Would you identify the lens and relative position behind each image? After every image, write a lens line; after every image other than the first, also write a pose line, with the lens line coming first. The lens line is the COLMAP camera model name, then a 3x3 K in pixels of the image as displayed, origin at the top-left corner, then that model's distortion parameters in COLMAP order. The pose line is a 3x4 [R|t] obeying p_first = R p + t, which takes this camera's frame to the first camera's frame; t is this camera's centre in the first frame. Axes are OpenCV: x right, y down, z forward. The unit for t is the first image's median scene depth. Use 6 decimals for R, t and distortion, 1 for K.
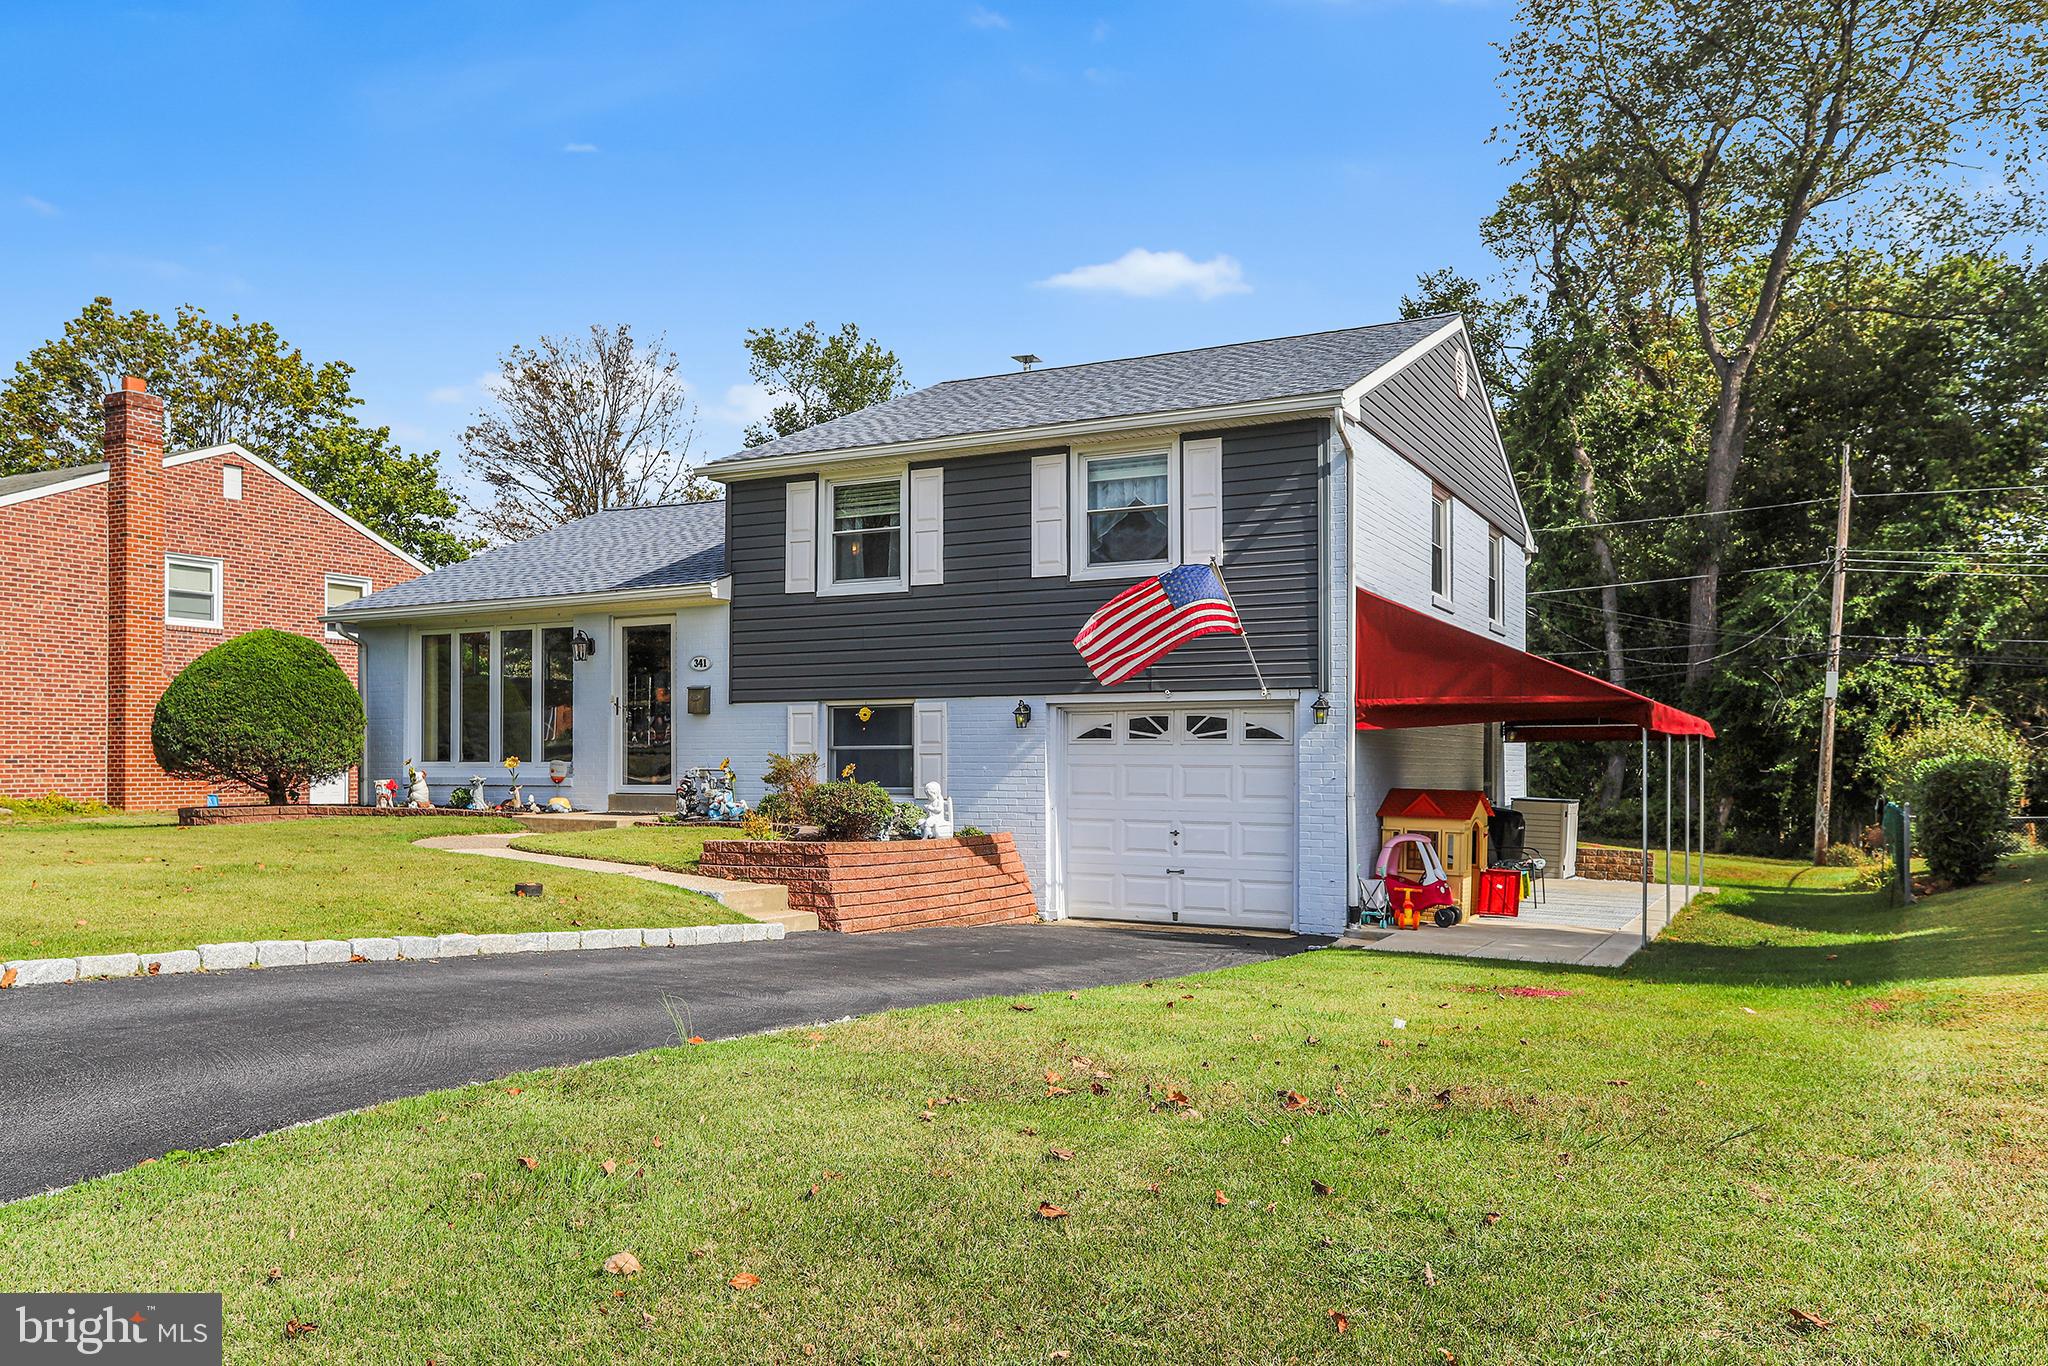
lens RADIAL K [[1581.0, 0, 1020.0], [0, 1581.0, 812.4], [0, 0, 1]] dist [-0.003671, -0.000441]
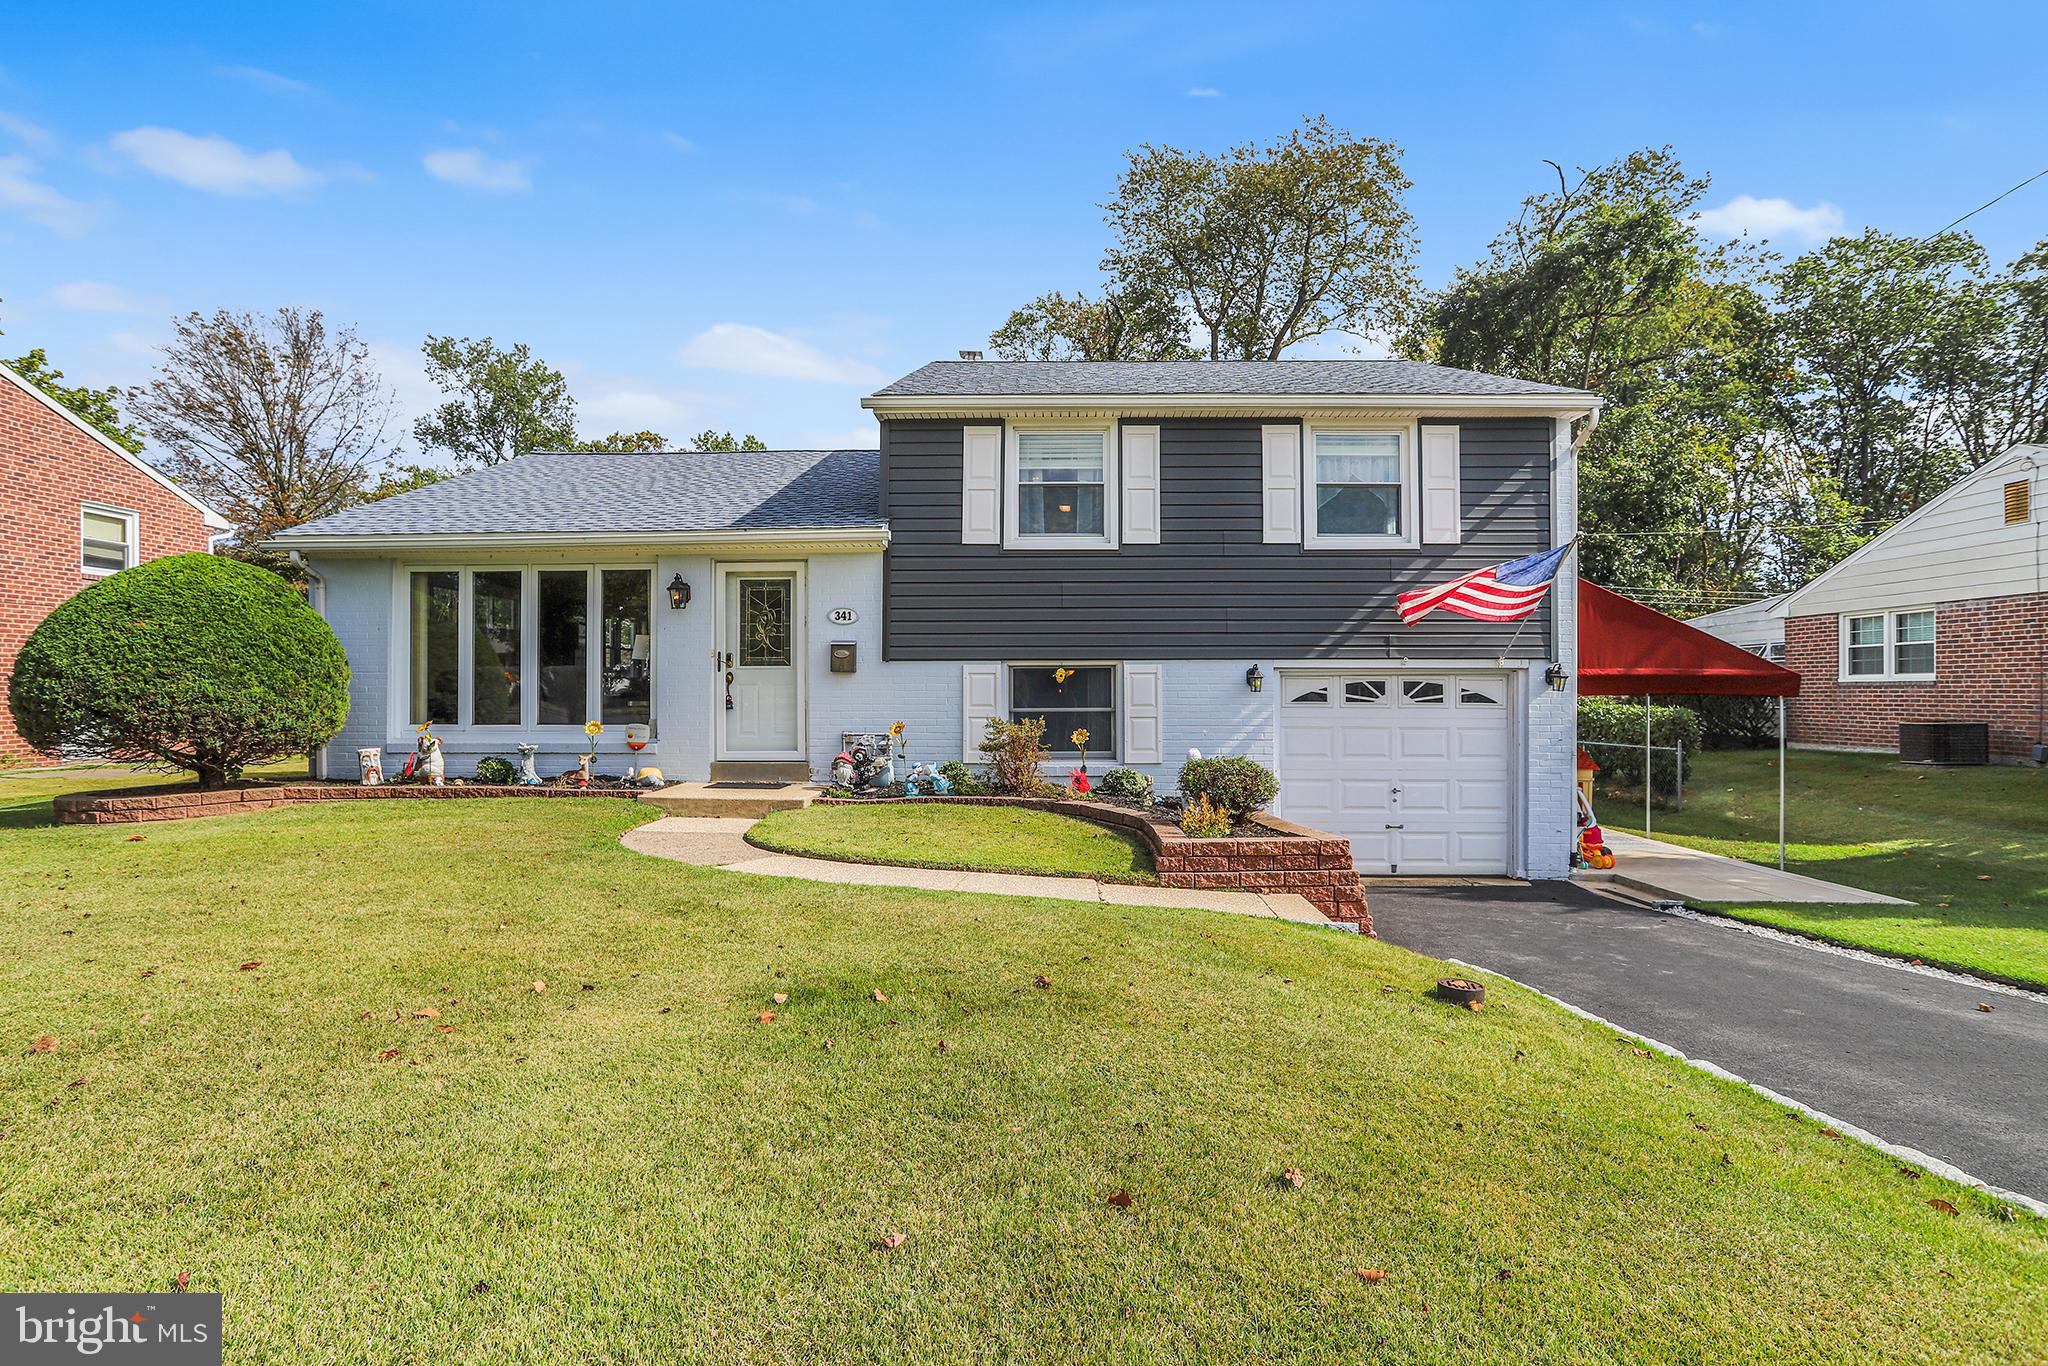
lens RADIAL K [[1014.1, 0, 1024.6], [0, 1014.1, 710.0], [0, 0, 1]] dist [-0.063144, 0.034308]
pose [[0.888080, -0.009831, 0.459585, -0.407084], [0.015407, 0.999846, -0.008383, -0.037108], [-0.459432, 0.014525, 0.888094, 0.477125]]
